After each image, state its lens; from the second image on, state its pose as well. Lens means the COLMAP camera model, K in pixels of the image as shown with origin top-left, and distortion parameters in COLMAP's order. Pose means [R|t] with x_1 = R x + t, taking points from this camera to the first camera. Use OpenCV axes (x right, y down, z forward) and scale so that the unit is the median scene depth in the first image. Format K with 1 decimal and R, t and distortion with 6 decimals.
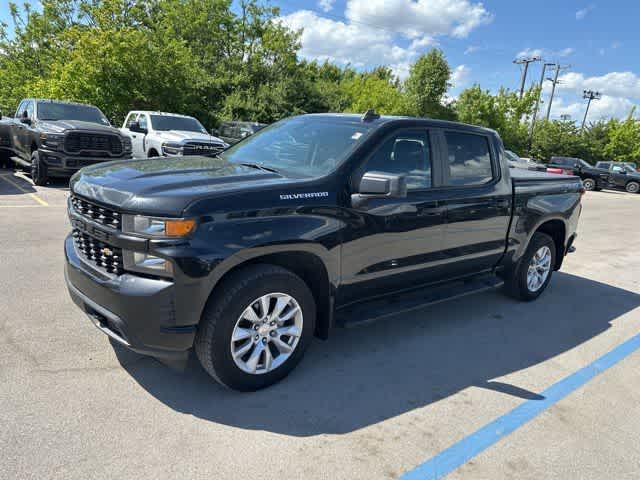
lens RADIAL K [[460.2, 0, 319.7], [0, 460.2, 237.9], [0, 0, 1]] dist [0.024043, -0.026951]
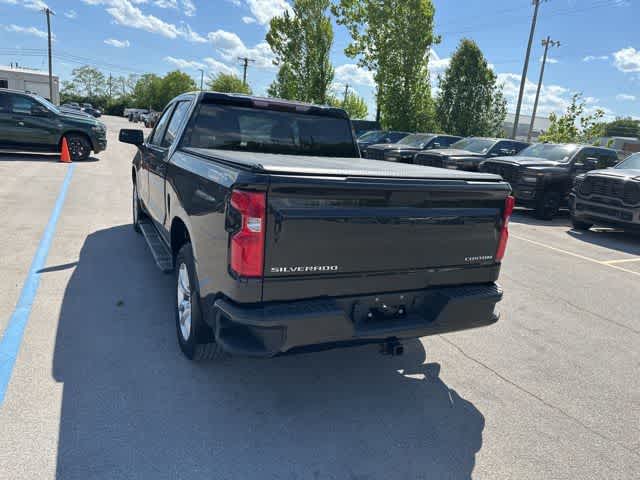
lens RADIAL K [[460.2, 0, 318.9], [0, 460.2, 242.7], [0, 0, 1]] dist [0.024043, -0.026951]
pose [[-0.235525, 0.120921, -0.964316, 1.491499], [-0.321171, 0.926799, 0.194660, -0.270859], [0.917266, 0.355558, -0.179448, 1.830046]]
